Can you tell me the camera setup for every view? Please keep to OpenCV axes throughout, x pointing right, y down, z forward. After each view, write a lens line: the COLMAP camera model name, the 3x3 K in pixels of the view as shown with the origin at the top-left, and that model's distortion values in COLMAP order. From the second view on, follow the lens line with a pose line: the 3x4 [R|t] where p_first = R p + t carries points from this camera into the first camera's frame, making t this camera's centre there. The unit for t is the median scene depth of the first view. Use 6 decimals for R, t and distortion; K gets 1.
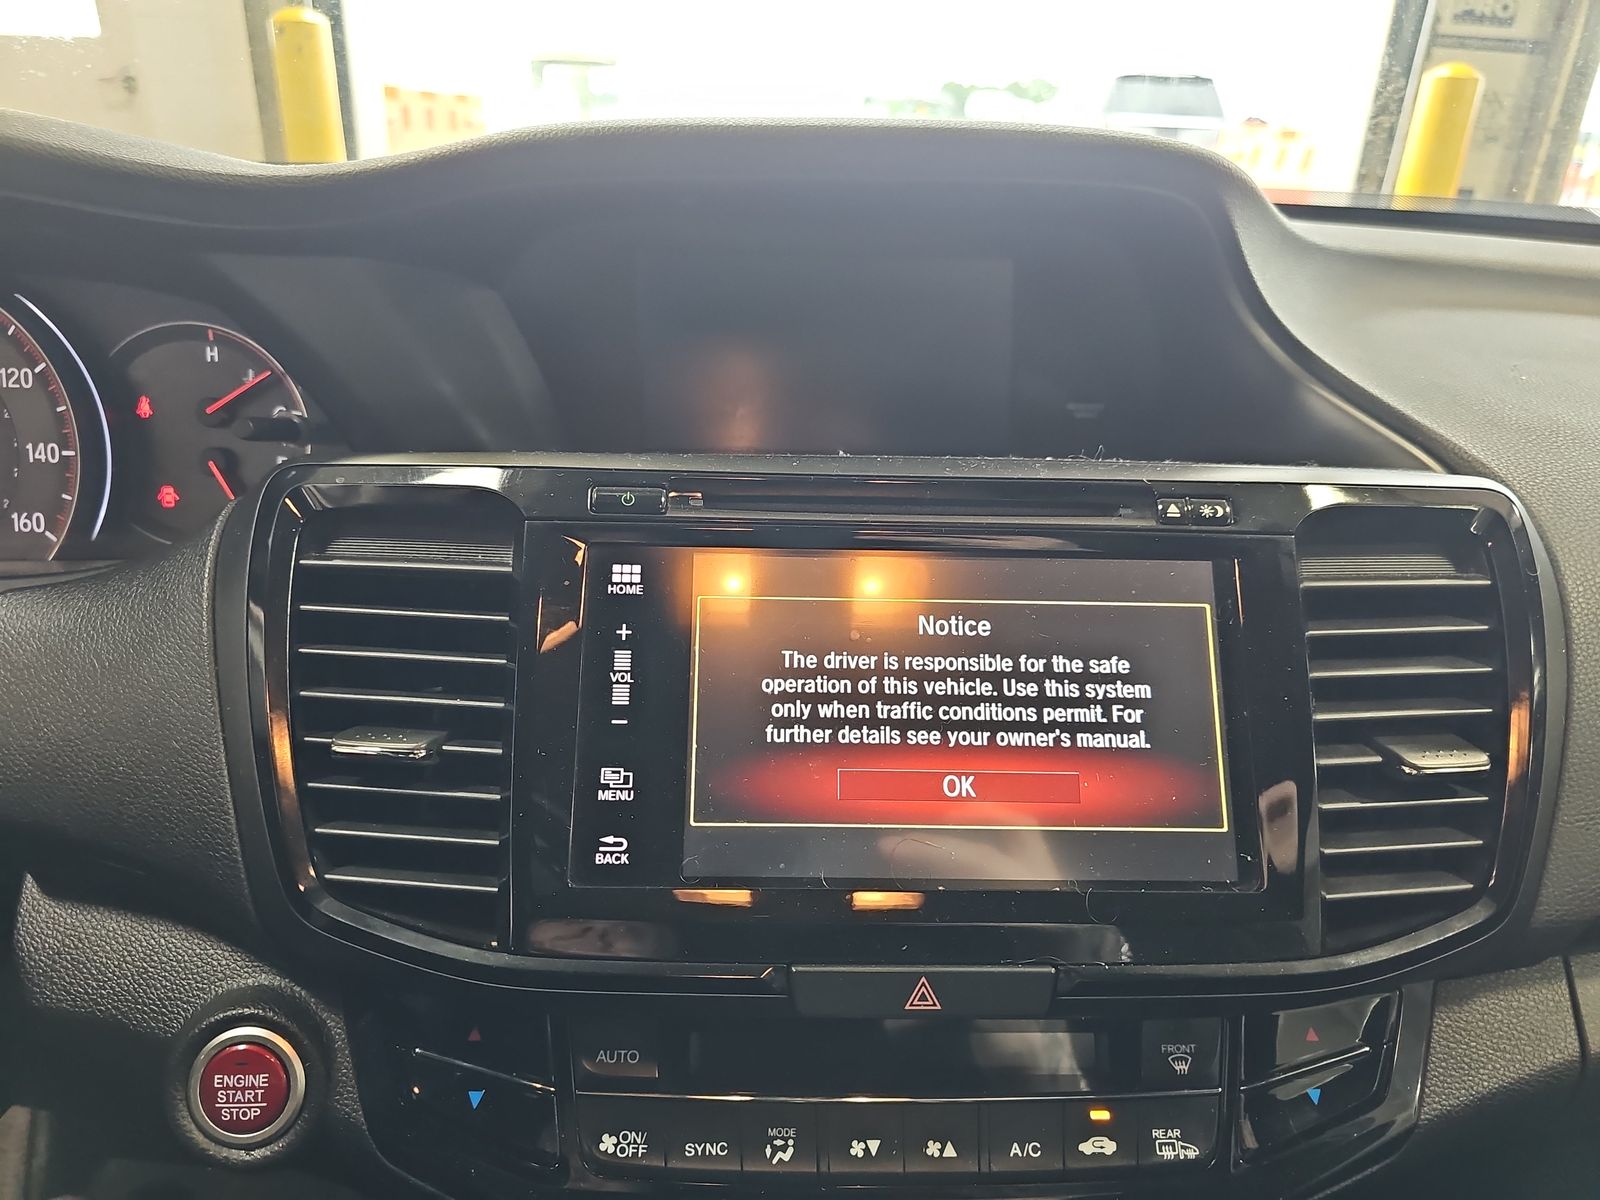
lens RADIAL K [[1074.5, 0, 797.4], [0, 1074.5, 601.0], [0, 0, 1]] dist [0.013225, -0.013587]
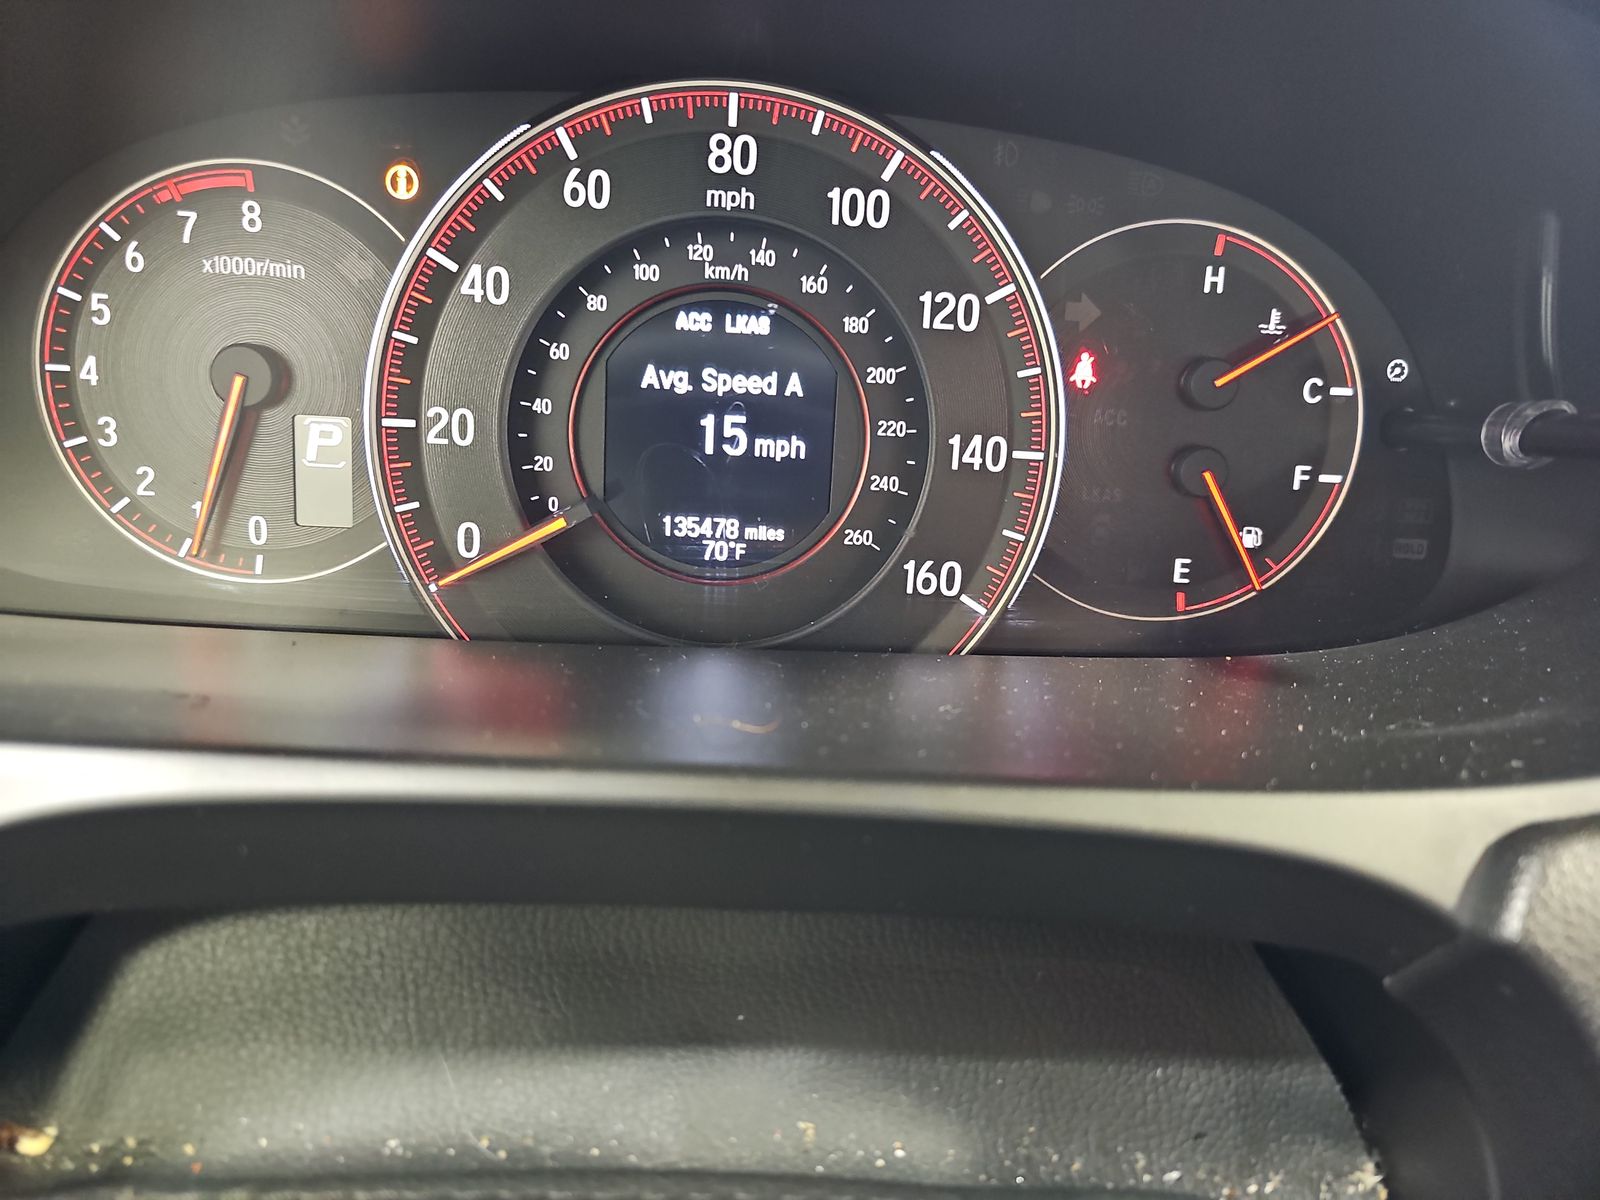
lens RADIAL K [[1074.5, 0, 809.0], [0, 1074.5, 591.1], [0, 0, 1]] dist [0.013225, -0.013587]
pose [[0.999224, 0.027738, 0.027949, -0.804595], [-0.028658, 0.999042, 0.033068, -0.084109], [-0.027005, -0.033843, 0.999062, 0.463787]]
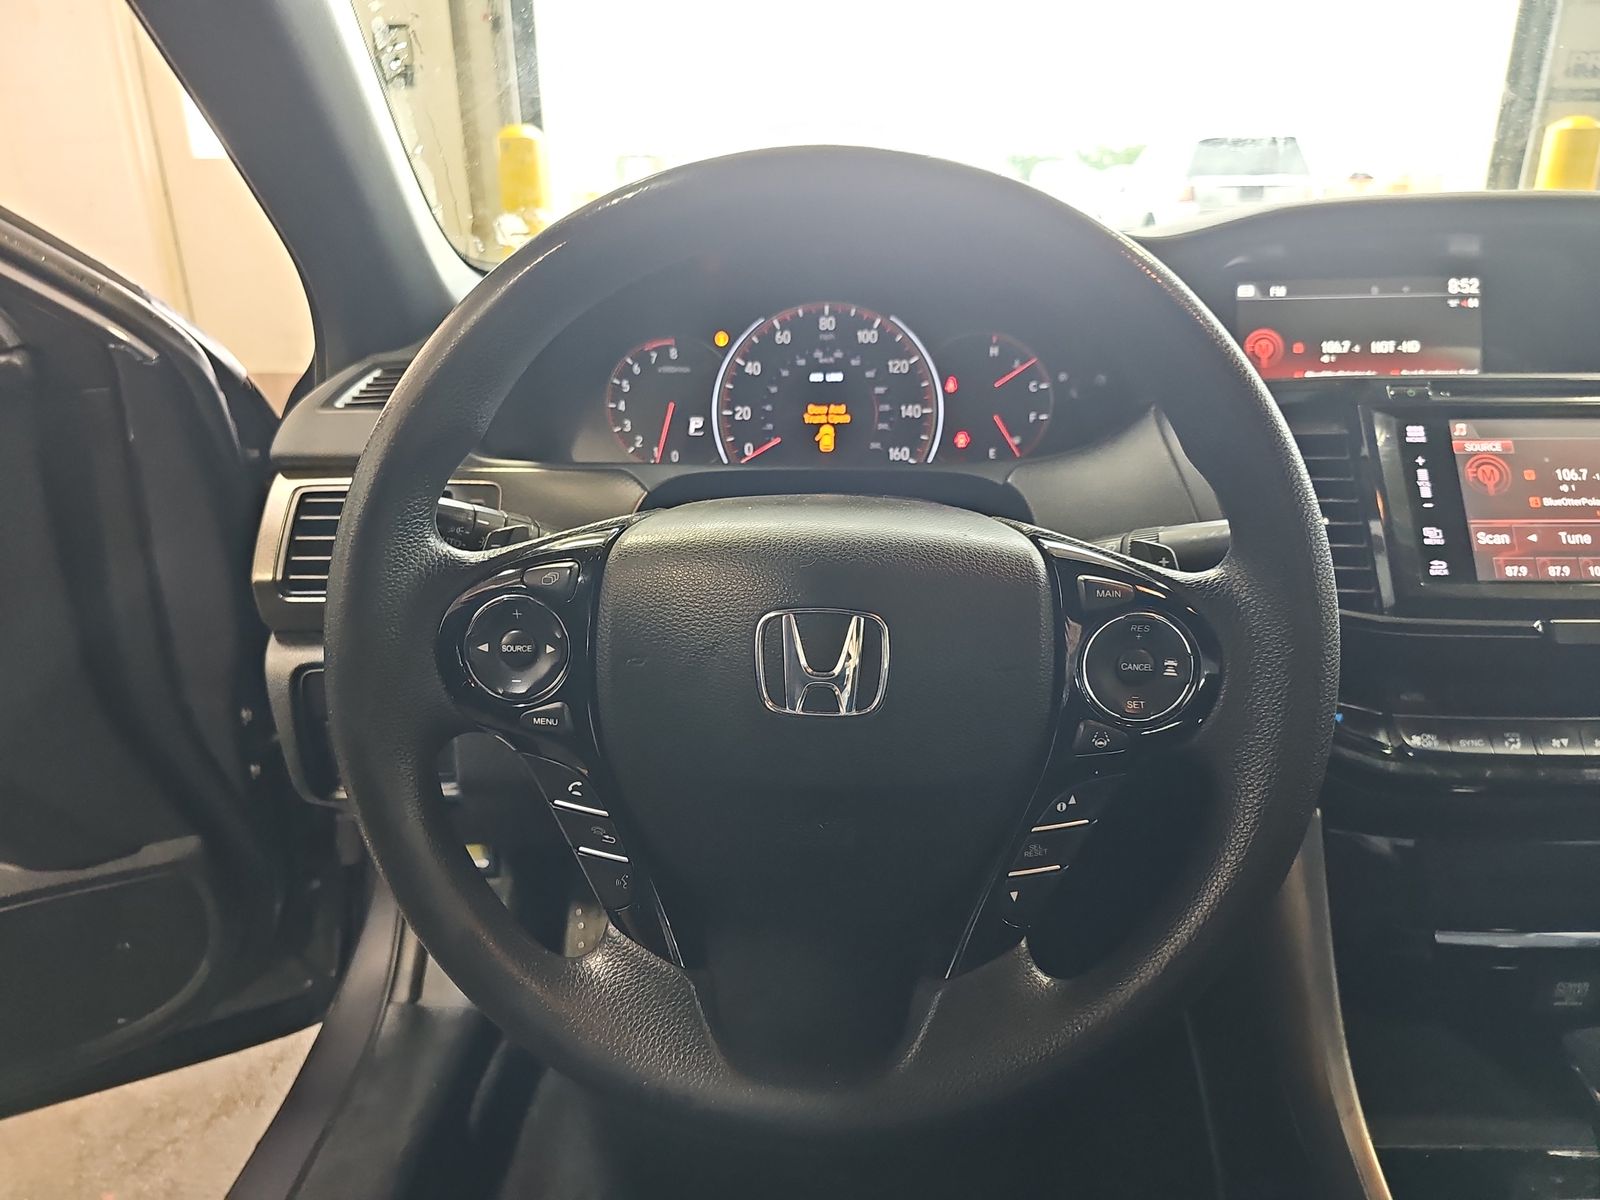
lens RADIAL K [[1074.5, 0, 800.1], [0, 1074.5, 601.5], [0, 0, 1]] dist [0.013225, -0.013587]
pose [[0.997570, -0.021005, -0.066429, -0.773022], [0.016847, 0.997900, -0.062543, 0.257218], [0.067604, 0.061272, 0.995829, -0.644668]]
